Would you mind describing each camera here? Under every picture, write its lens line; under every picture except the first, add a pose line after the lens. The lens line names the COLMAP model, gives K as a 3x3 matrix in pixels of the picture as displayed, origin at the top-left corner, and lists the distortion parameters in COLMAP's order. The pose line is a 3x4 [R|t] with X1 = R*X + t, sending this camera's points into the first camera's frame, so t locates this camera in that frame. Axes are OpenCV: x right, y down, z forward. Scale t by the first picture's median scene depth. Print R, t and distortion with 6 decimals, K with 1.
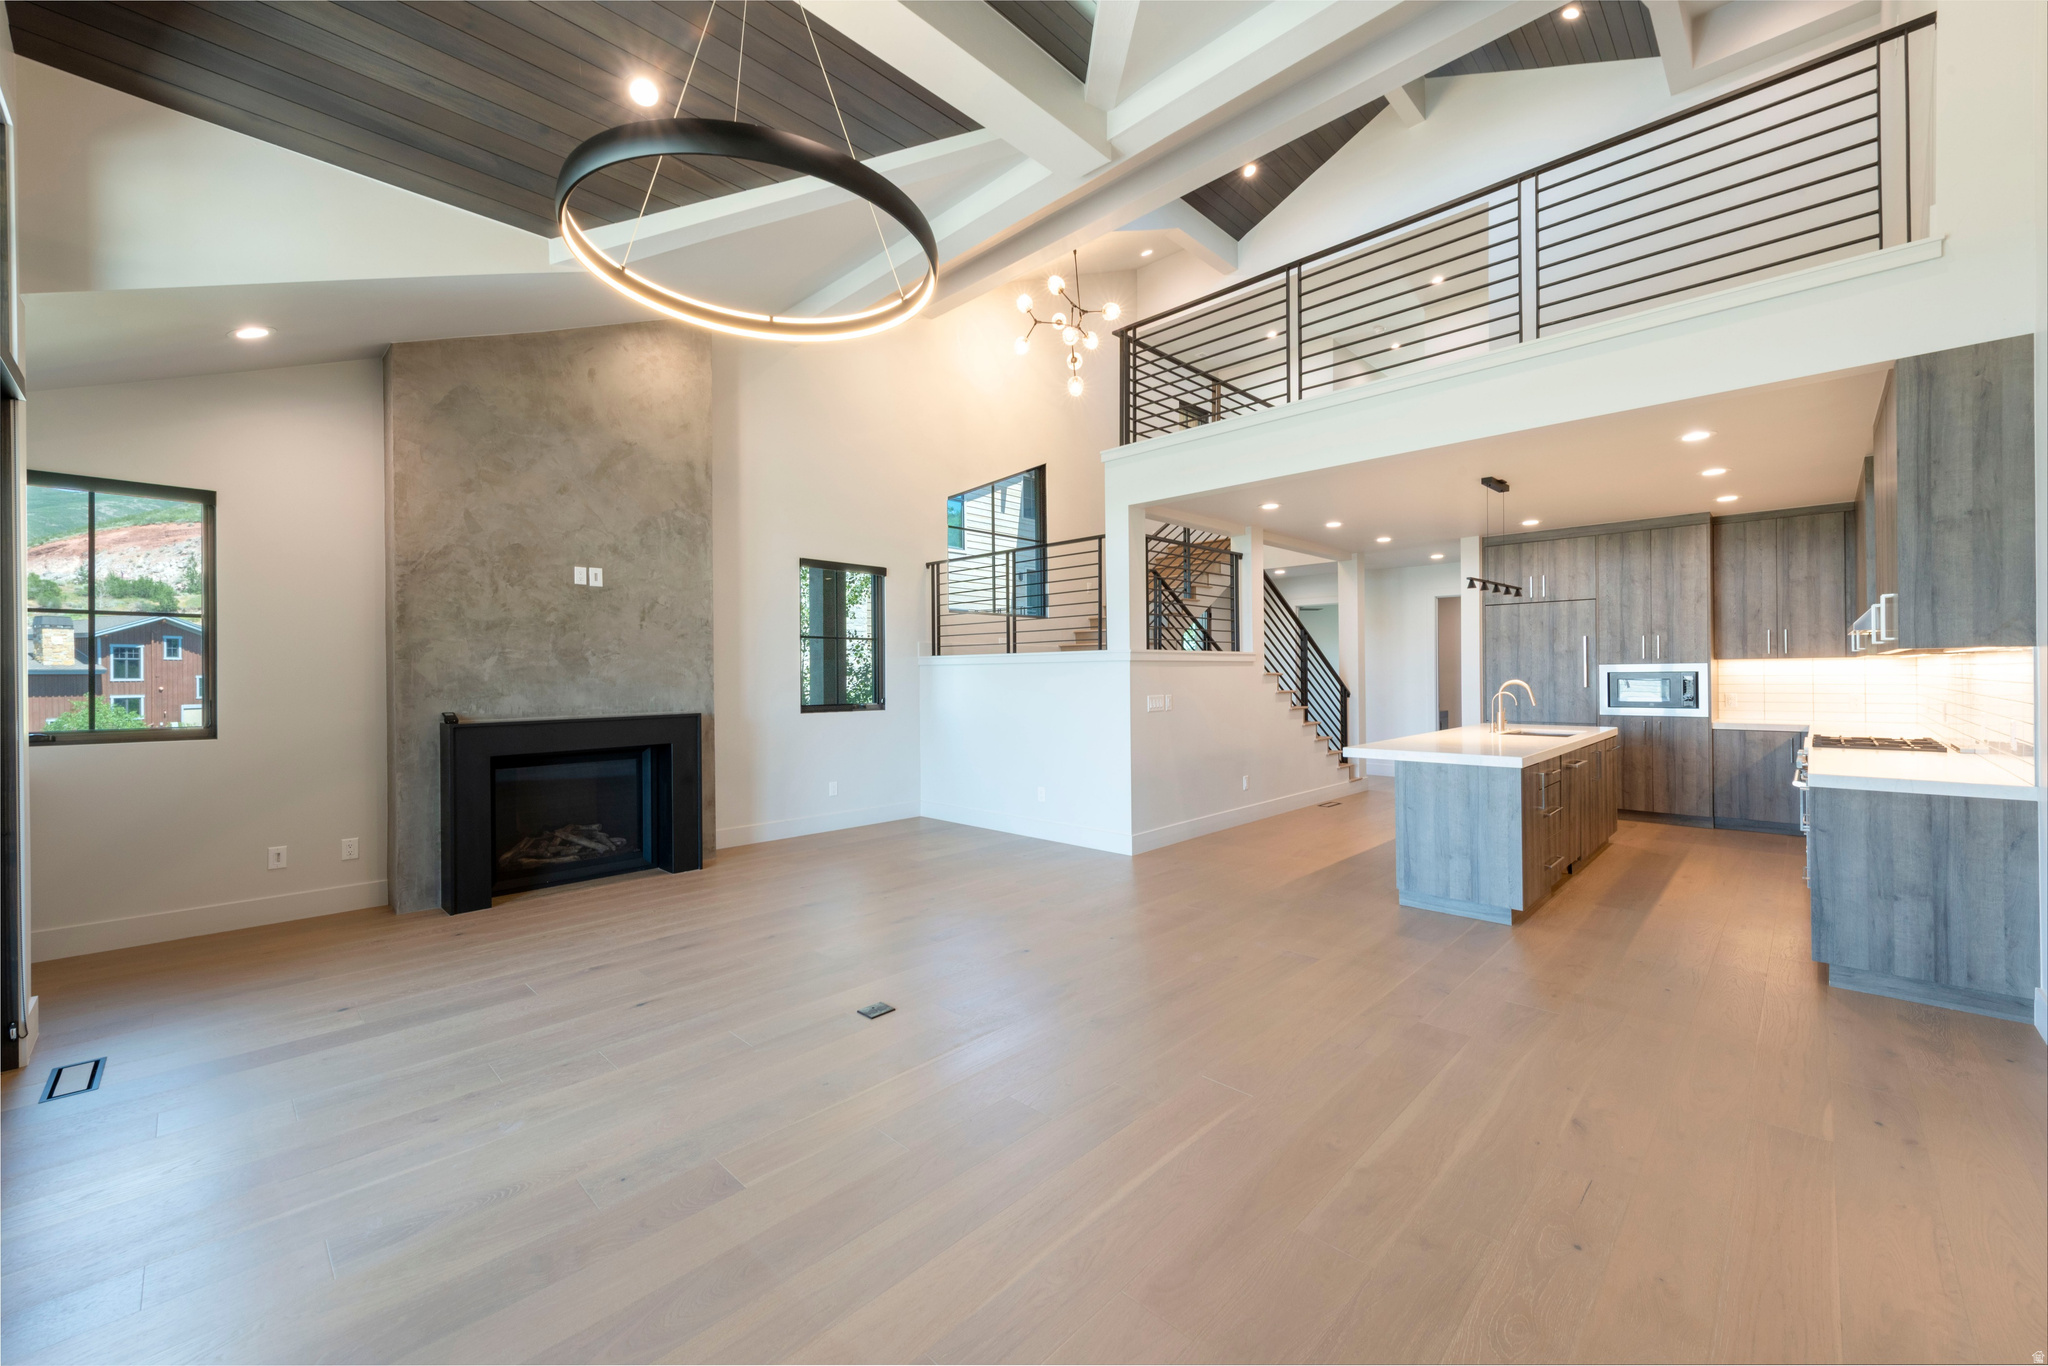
lens RADIAL K [[798.1, 0, 1019.4], [0, 798.1, 682.1], [0, 0, 1]] dist [0.001516, -0.000044]
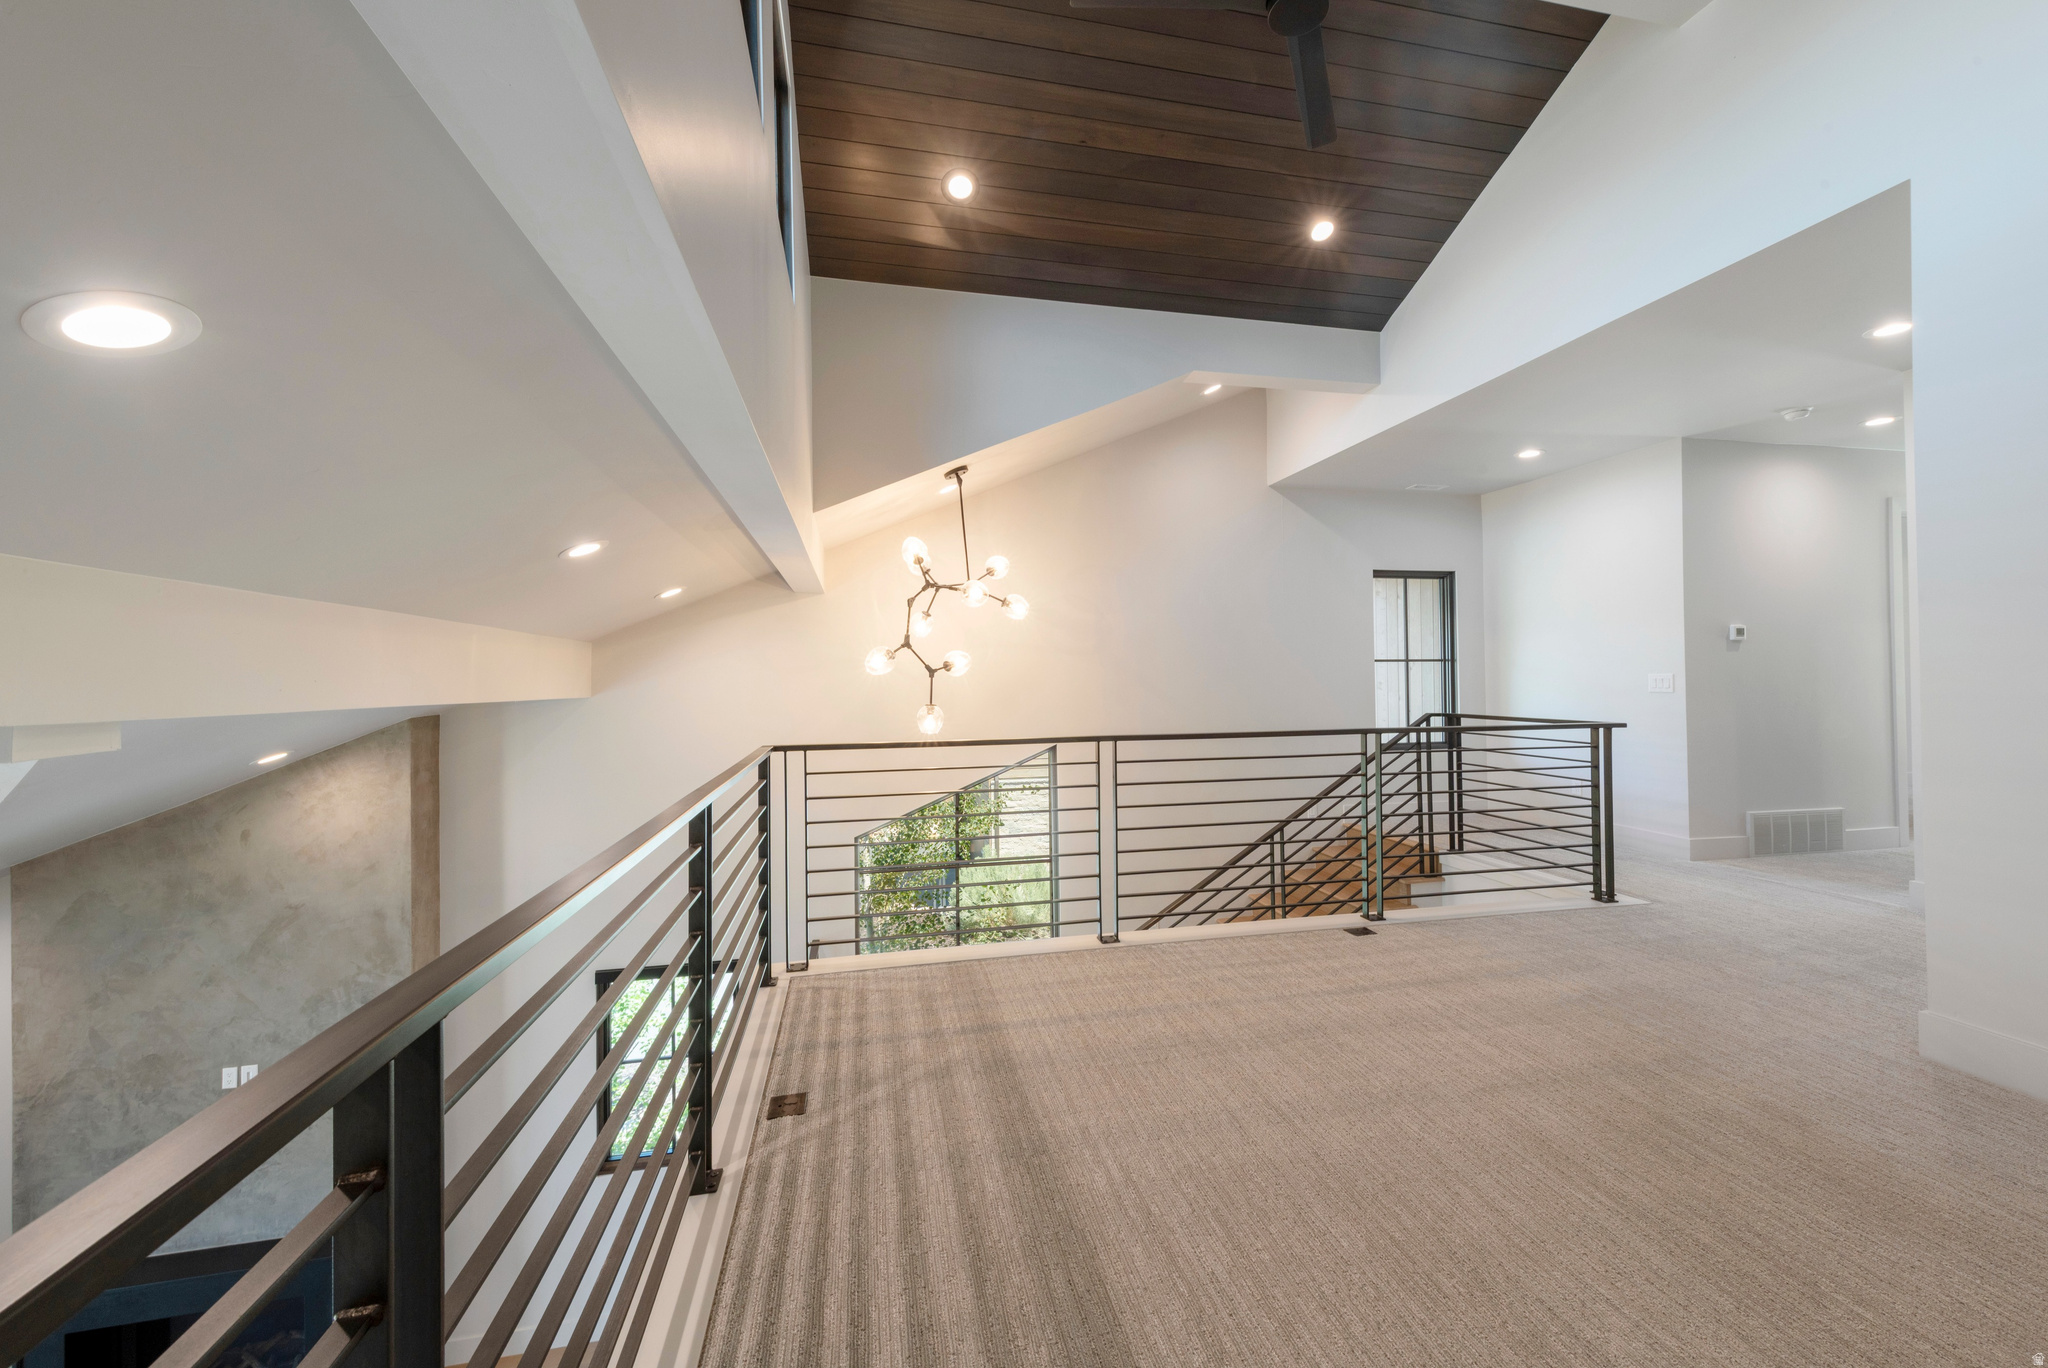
lens RADIAL K [[798.1, 0, 1028.3], [0, 798.1, 672.8], [0, 0, 1]] dist [0.001516, -0.000044]
pose [[0.840523, -0.005634, -0.541747, 0.652414], [0.002711, 0.999977, -0.006193, -0.578795], [0.541770, 0.003737, 0.840519, 0.773197]]
